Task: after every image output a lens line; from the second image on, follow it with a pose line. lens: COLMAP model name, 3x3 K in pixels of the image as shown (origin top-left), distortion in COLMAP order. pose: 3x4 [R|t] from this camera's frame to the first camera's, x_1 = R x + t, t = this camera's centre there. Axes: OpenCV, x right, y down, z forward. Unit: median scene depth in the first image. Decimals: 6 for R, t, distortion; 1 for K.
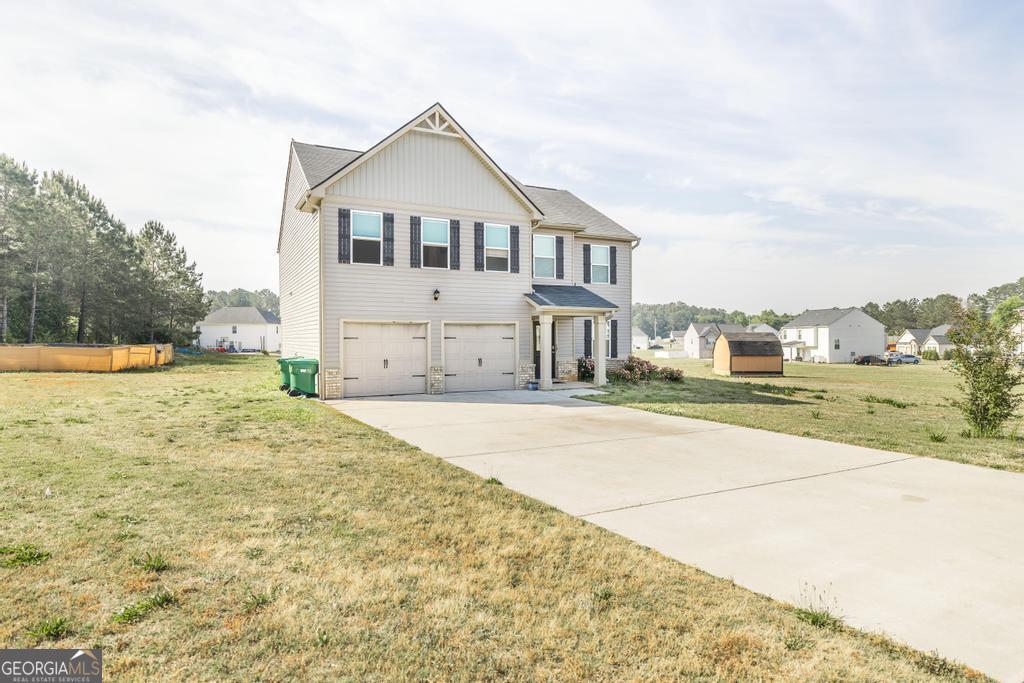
lens RADIAL K [[577.6, 0, 515.8], [0, 577.6, 335.1], [0, 0, 1]] dist [0.000423, 0.000711]
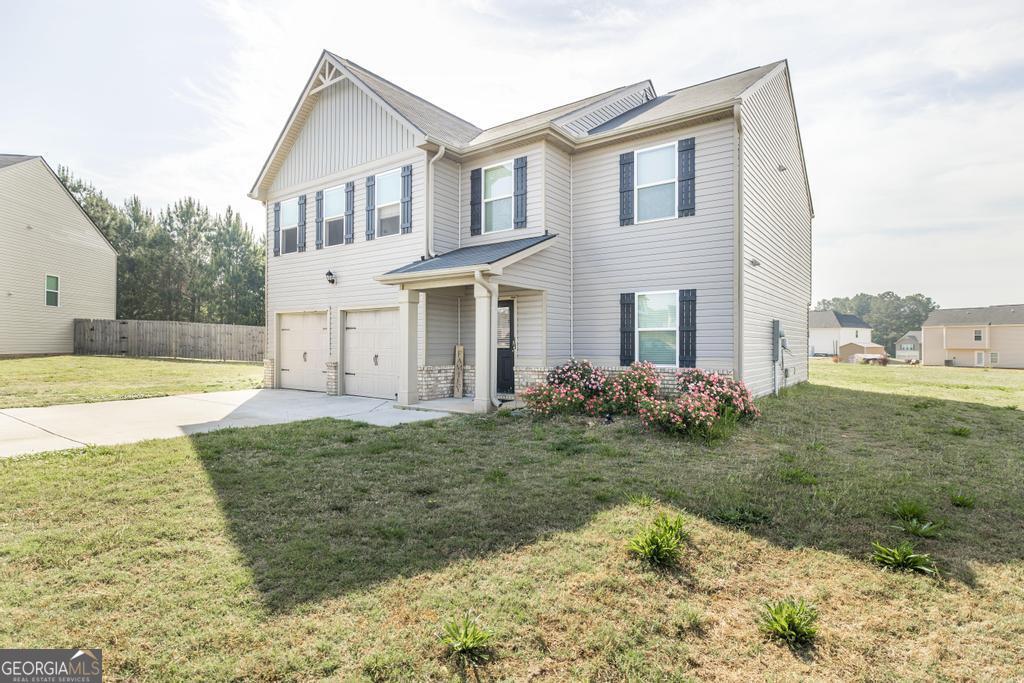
lens RADIAL K [[523.1, 0, 520.2], [0, 523.1, 343.0], [0, 0, 1]] dist [-0.000516, 0.002254]
pose [[0.446030, 0.002982, -0.895013, 0.632827], [-0.000702, 0.999995, 0.002982, 0.022239], [0.895018, -0.000702, 0.446030, 0.853888]]
